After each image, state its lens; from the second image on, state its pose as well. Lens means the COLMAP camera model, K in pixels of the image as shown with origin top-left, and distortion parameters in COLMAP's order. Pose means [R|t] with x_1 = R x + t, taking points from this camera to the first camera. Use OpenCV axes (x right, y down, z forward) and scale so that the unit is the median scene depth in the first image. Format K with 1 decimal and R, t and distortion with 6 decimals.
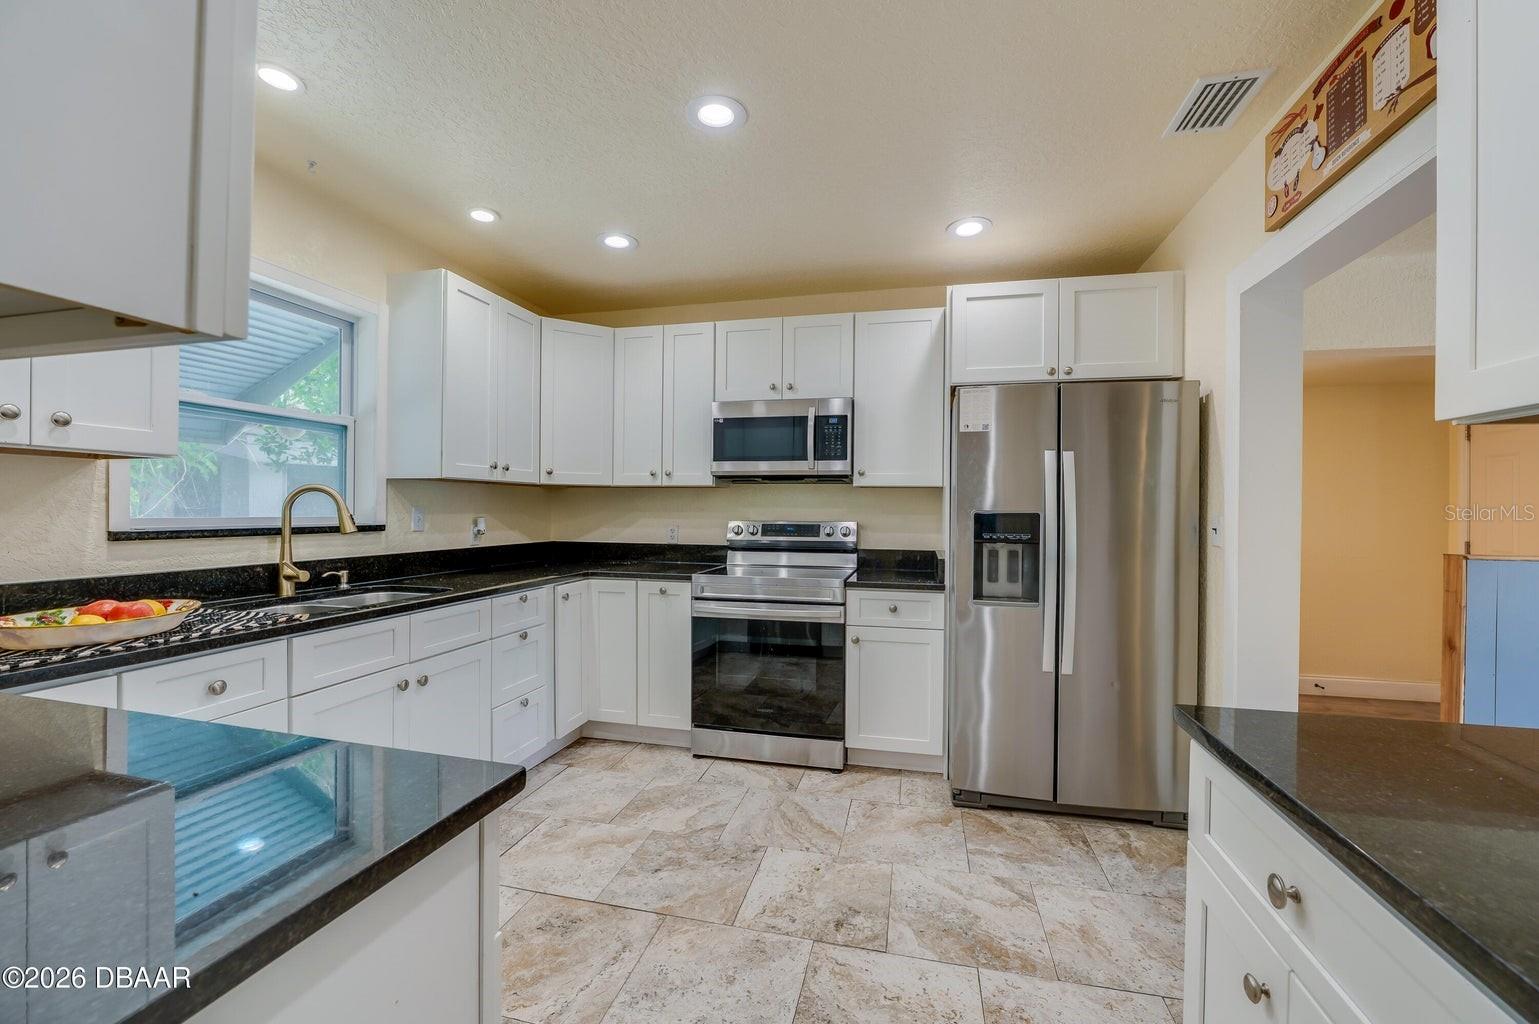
lens RADIAL K [[608.7, 0, 782.7], [0, 608.7, 508.3], [0, 0, 1]] dist [-0.000770, -0.000029]
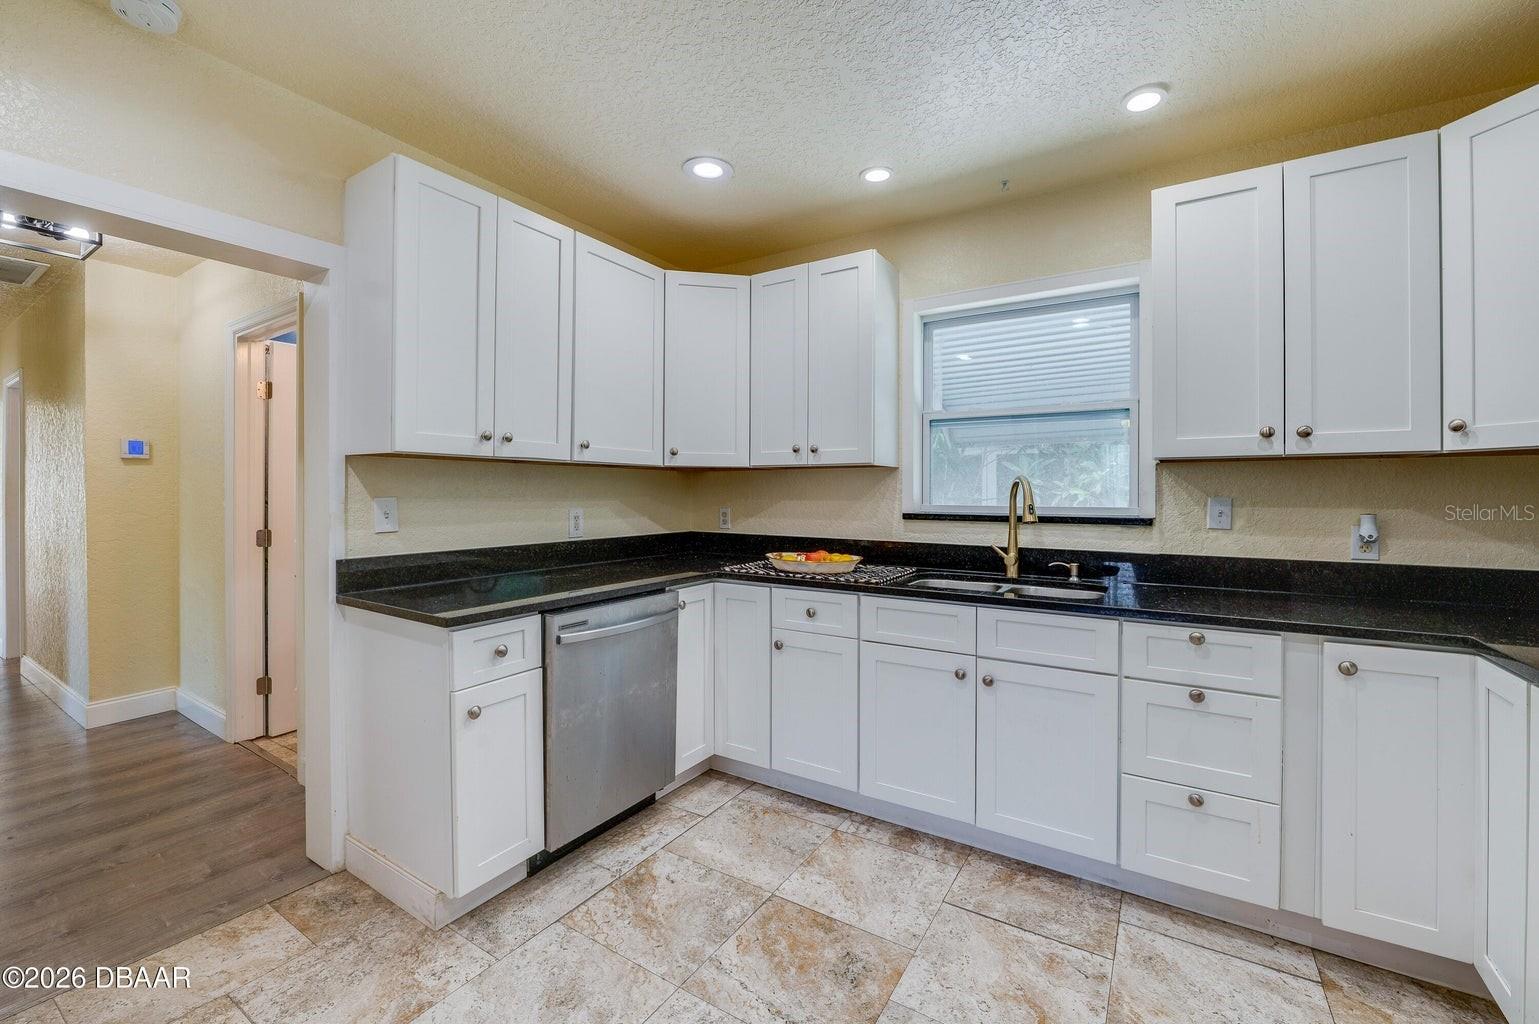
lens RADIAL K [[629.6, 0, 742.4], [0, 629.6, 495.5], [0, 0, 1]] dist [-0.016075, 0.000277]
pose [[-0.341434, -0.007377, -0.939877, 0.402110], [-0.004978, 0.999969, -0.006040, 0.003642], [0.939892, 0.002617, -0.341461, 0.863068]]
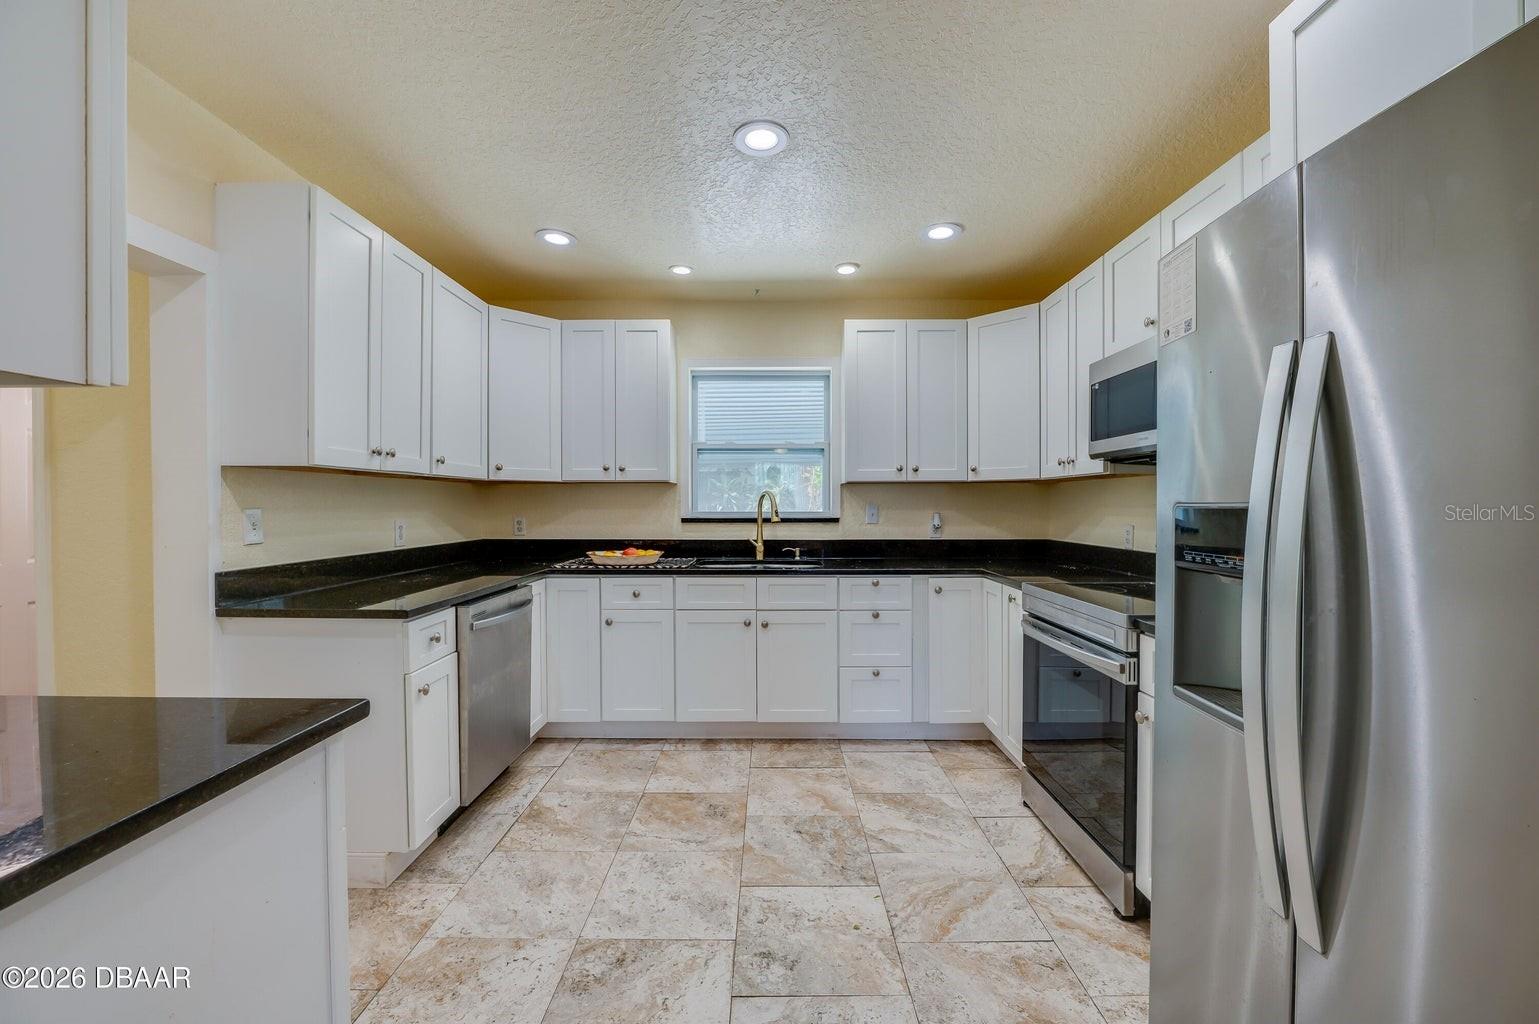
lens RADIAL K [[613.8, 0, 769.5], [0, 613.8, 512.0], [0, 0, 1]] dist [-0.018096, 0.000066]
pose [[0.236667, 0.002131, -0.971589, 0.734345], [0.005320, 0.999980, 0.003489, 0.009020], [0.971576, -0.005995, 0.236650, 0.592020]]
